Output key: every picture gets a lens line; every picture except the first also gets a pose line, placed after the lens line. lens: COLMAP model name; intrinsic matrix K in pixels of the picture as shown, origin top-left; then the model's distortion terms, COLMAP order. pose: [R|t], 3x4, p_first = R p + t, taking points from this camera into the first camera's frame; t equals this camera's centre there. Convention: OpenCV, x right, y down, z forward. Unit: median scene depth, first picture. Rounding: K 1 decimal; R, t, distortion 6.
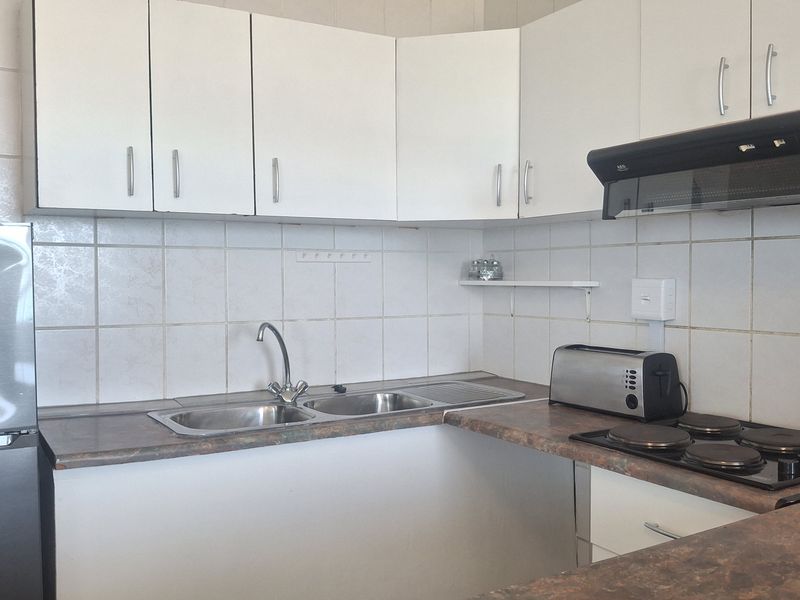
lens RADIAL K [[774.9, 0, 400.0], [0, 774.9, 300.0], [0, 0, 1]] dist [0.183935, -0.430052]
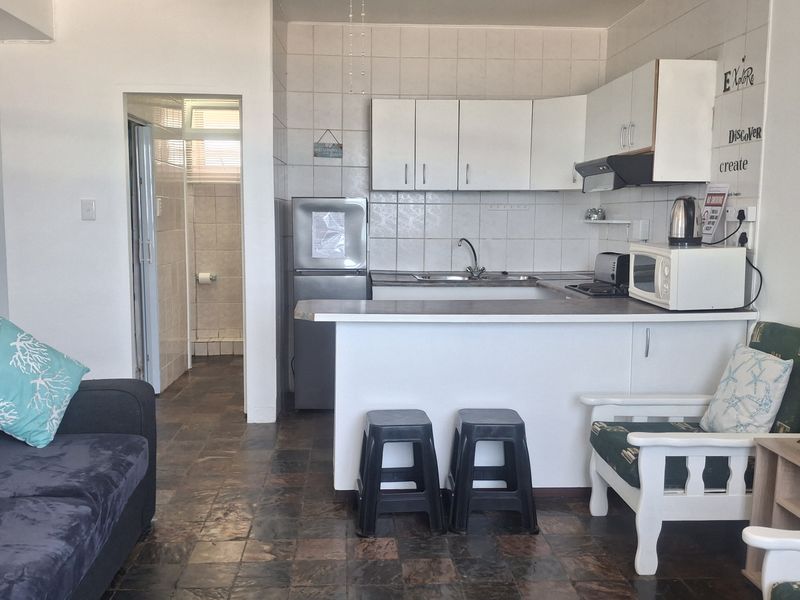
lens RADIAL K [[774.9, 0, 400.0], [0, 774.9, 300.0], [0, 0, 1]] dist [0.183935, -0.430052]
pose [[0.890179, 0.057897, -0.451917, 0.687481], [-0.023803, 0.996448, 0.080772, 0.030489], [0.454988, -0.061145, 0.888396, -1.076052]]
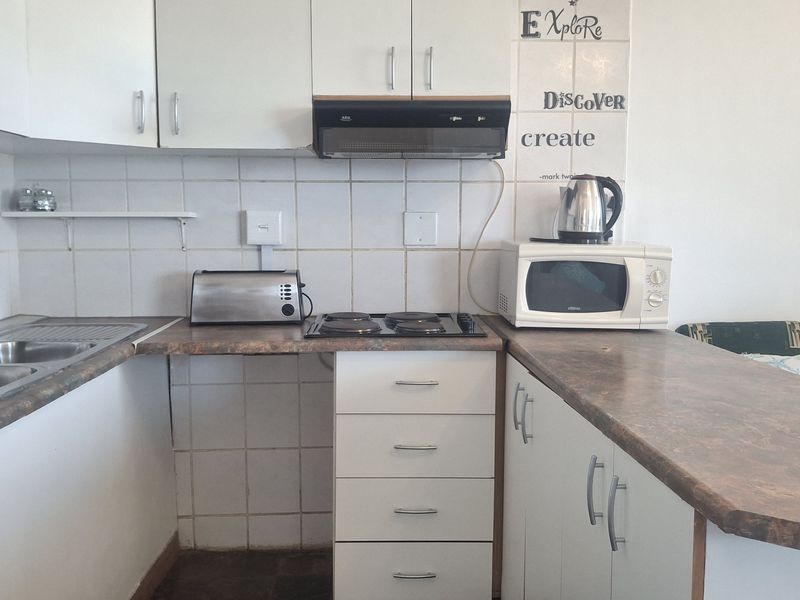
lens RADIAL K [[774.9, 0, 400.0], [0, 774.9, 300.0], [0, 0, 1]] dist [0.183935, -0.430052]
pose [[0.491579, -0.078810, 0.867260, -0.616979], [0.028153, 0.996814, 0.074625, 0.025724], [-0.870378, -0.012268, 0.492231, 0.228825]]
